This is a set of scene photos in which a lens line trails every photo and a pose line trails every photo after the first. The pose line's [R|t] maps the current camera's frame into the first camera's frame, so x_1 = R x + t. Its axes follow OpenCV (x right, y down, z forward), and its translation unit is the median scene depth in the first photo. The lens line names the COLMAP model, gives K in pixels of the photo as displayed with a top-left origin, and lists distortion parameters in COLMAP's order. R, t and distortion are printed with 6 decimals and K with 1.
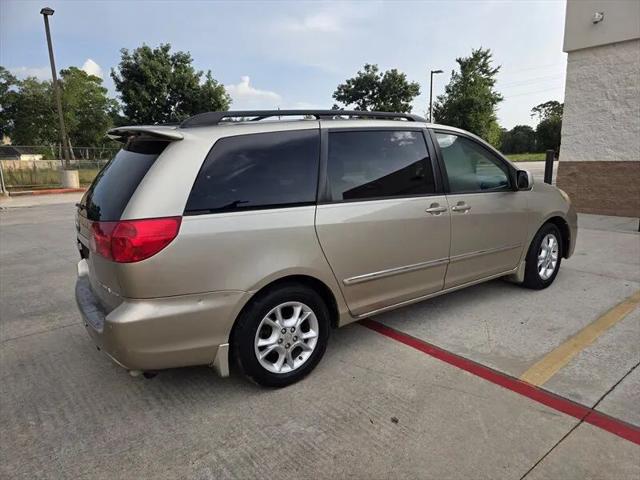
lens RADIAL K [[423.9, 0, 319.2], [0, 423.9, 241.2], [0, 0, 1]] dist [0.071719, -0.064042]
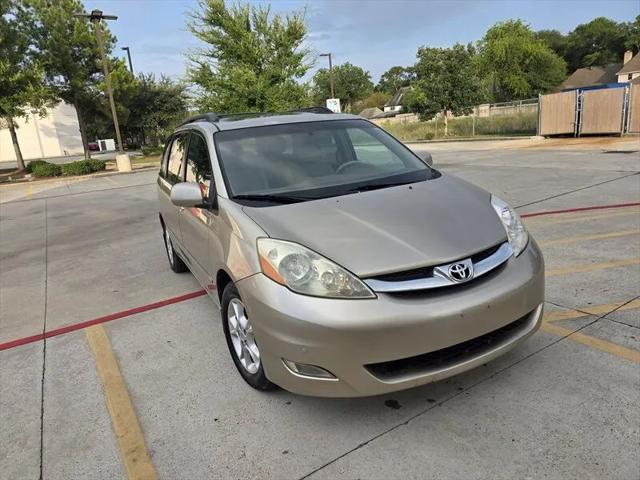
lens RADIAL K [[425.1, 0, 319.9], [0, 425.1, 236.4], [0, 0, 1]] dist [0.065431, -0.058355]
pose [[-0.109504, 0.279239, -0.953957, 0.220671], [-0.114486, 0.949798, 0.291163, -0.059143], [0.987371, 0.141099, -0.072038, 0.236778]]
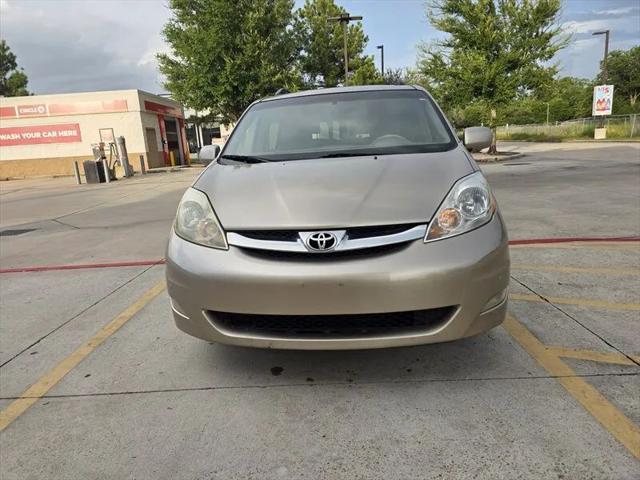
lens RADIAL K [[428.5, 0, 316.2], [0, 428.5, 238.1], [0, 0, 1]] dist [0.073456, -0.067918]
pose [[-0.630034, 0.230036, -0.741715, 0.191206], [-0.079772, 0.930896, 0.356469, -0.058788], [0.772459, 0.283755, -0.568146, 0.315633]]
